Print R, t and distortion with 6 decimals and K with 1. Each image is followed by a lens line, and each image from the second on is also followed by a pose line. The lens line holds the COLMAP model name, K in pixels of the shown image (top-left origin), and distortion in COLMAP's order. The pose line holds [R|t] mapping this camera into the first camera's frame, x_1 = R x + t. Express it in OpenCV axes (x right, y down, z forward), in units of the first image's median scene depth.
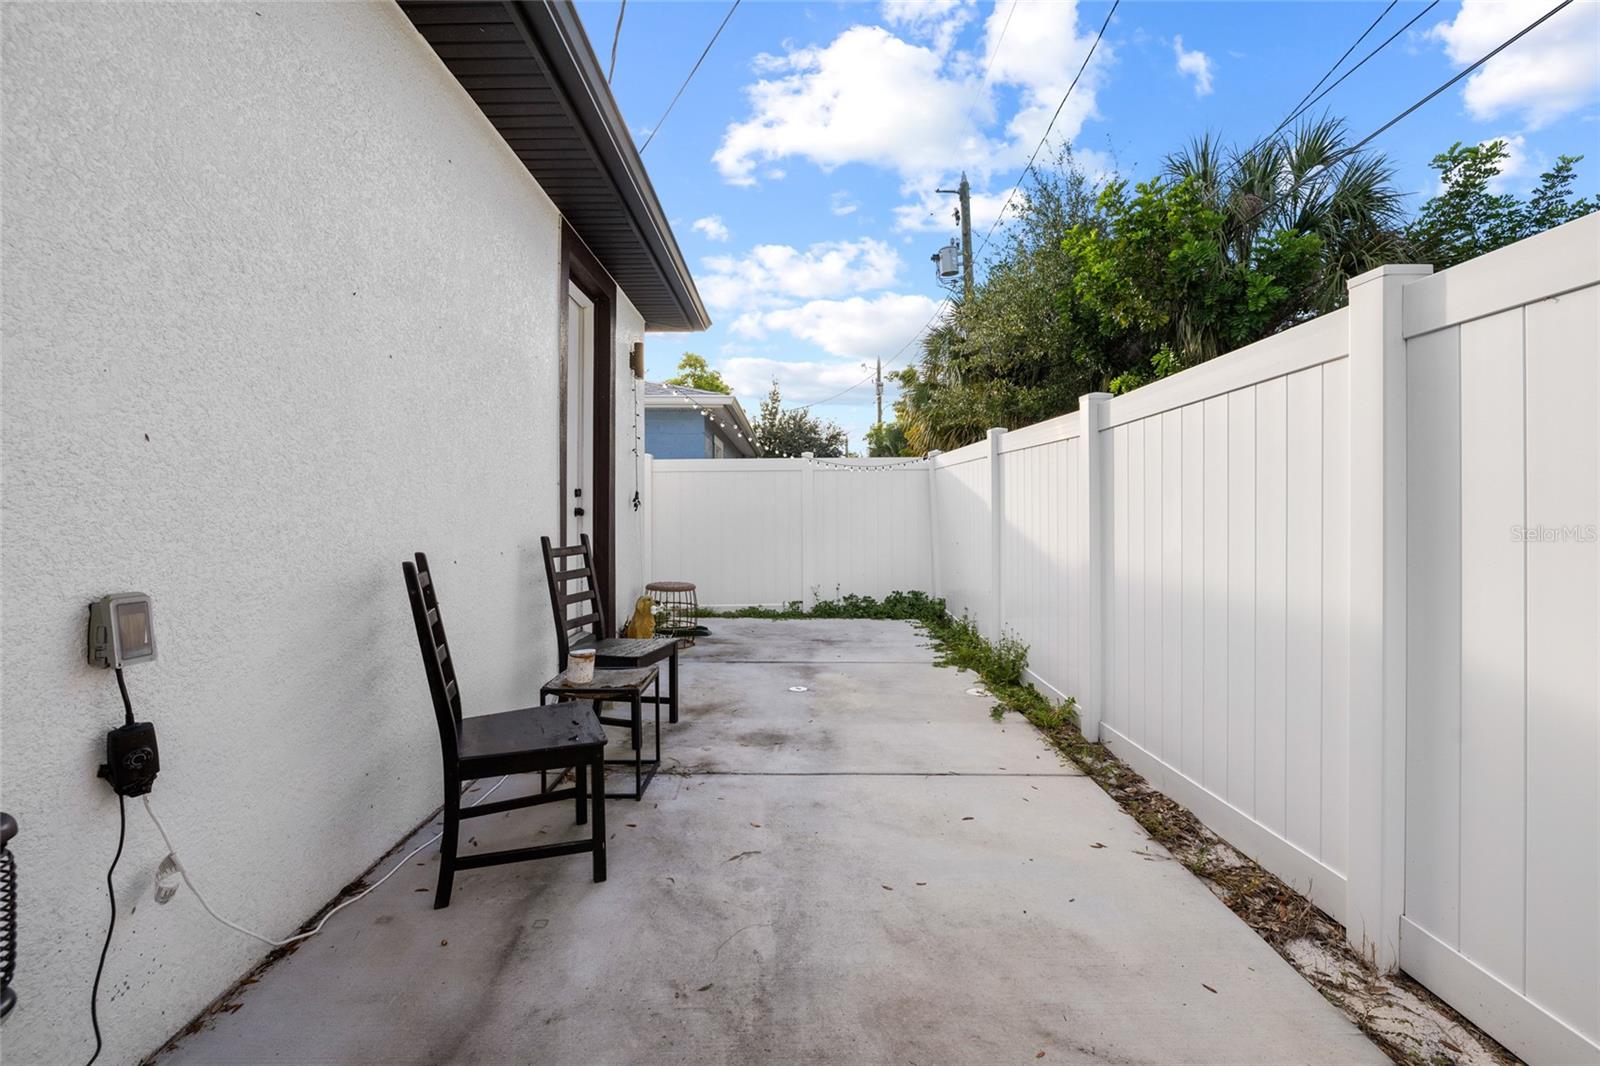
lens RADIAL K [[720.8, 0, 800.0], [0, 720.8, 533.0], [0, 0, 1]] dist [-0.002506, 0.000480]
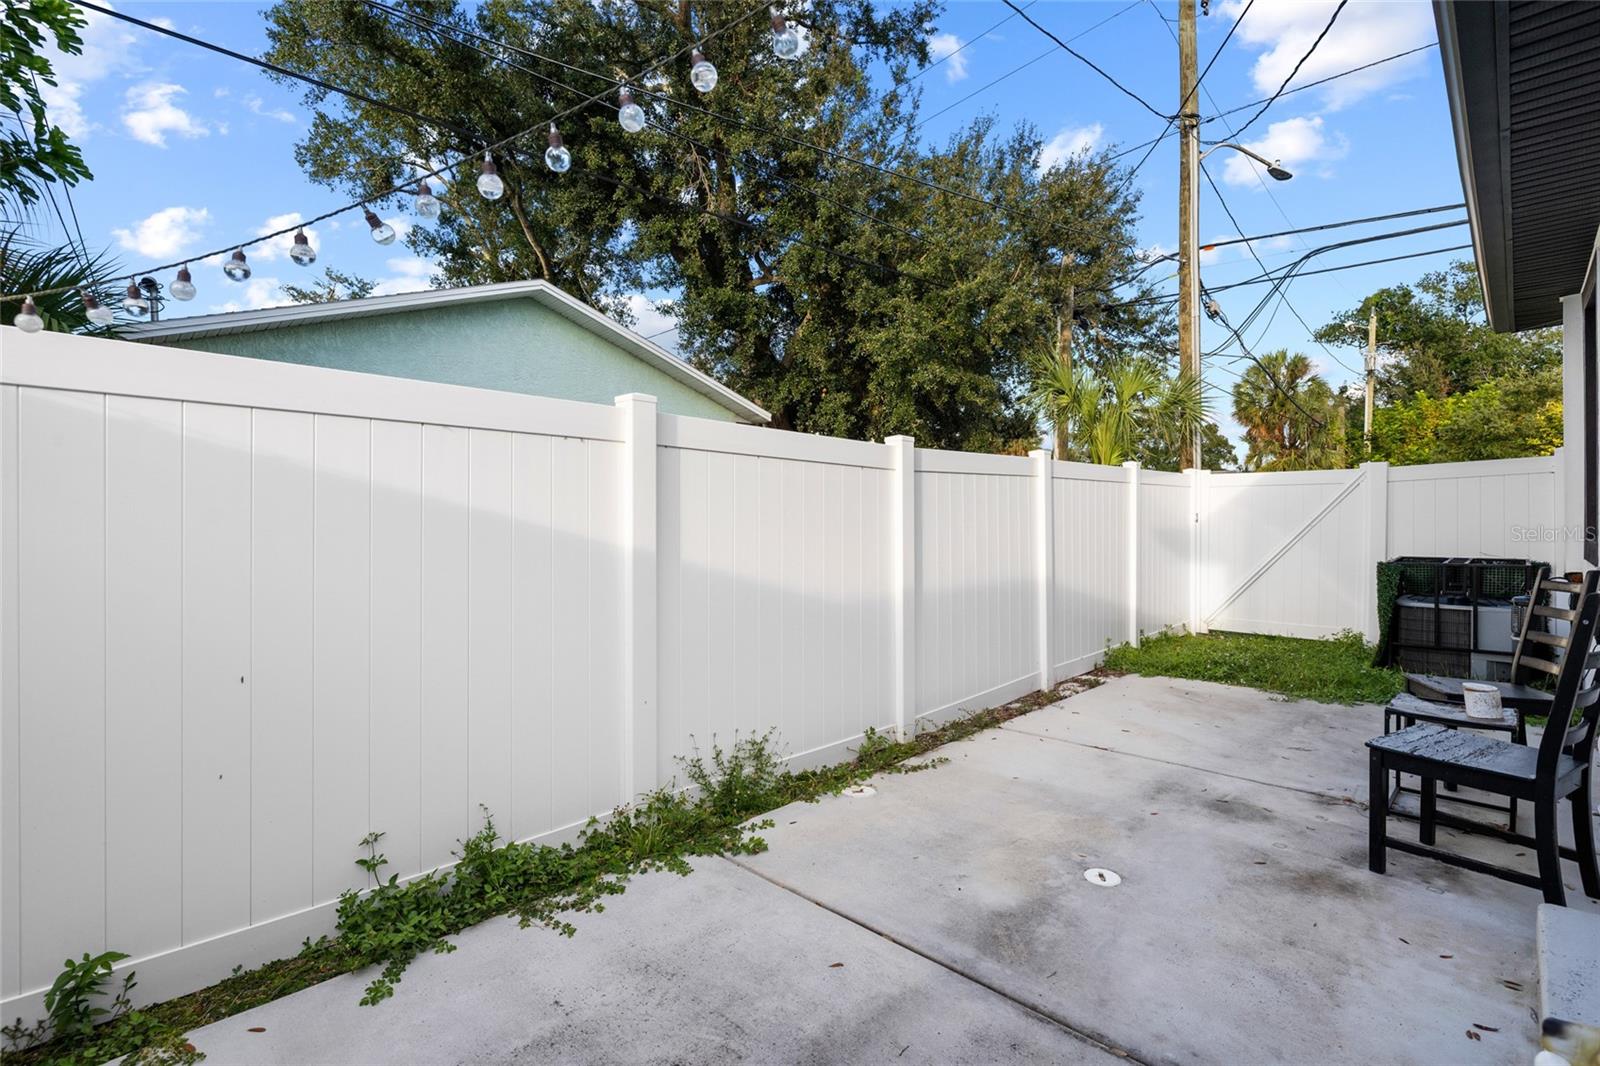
lens RADIAL K [[720.8, 0, 800.0], [0, 720.8, 533.0], [0, 0, 1]] dist [-0.002506, 0.000480]
pose [[-0.707686, -0.005162, 0.706508, -0.313695], [0.029091, 0.998912, 0.036438, -0.097325], [-0.705928, 0.046340, -0.706767, 2.160334]]
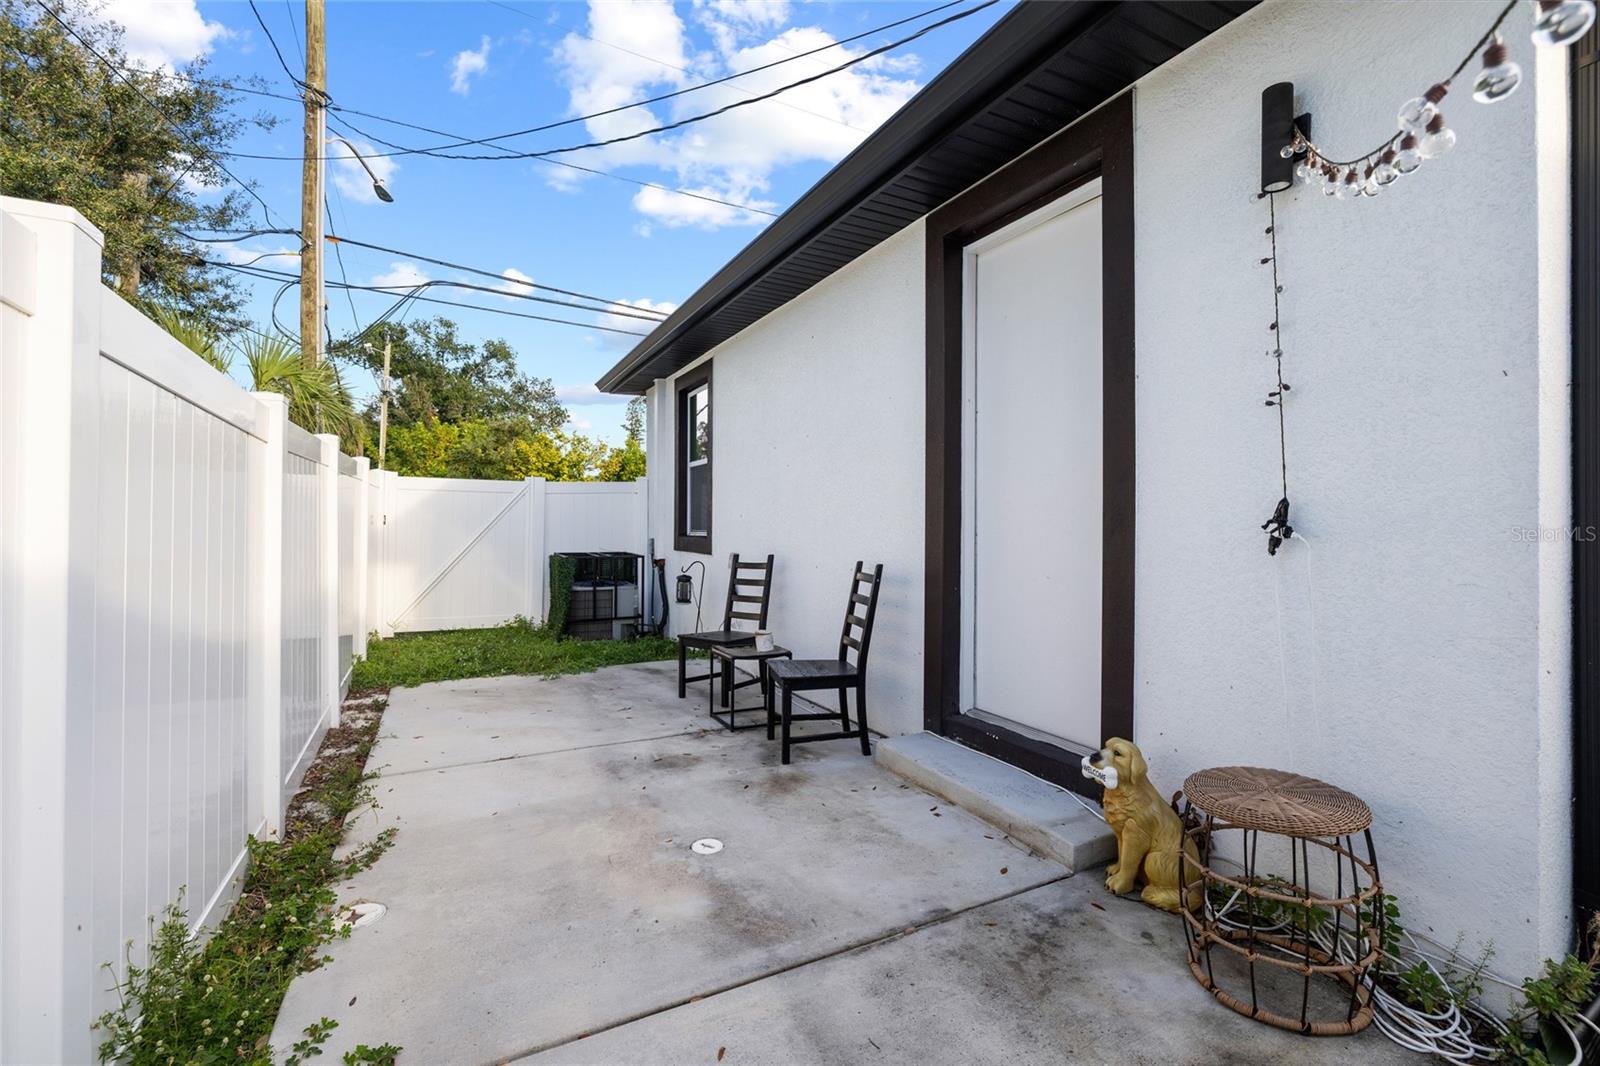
lens RADIAL K [[701.6, 0, 800.0], [0, 701.6, 533.0], [0, 0, 1]] dist [-0.009215, 0.000254]
pose [[-0.891748, 0.001447, -0.452531, 0.272288], [-0.018336, 0.999058, 0.039326, -0.094535], [0.452161, 0.043367, -0.890881, 2.171324]]
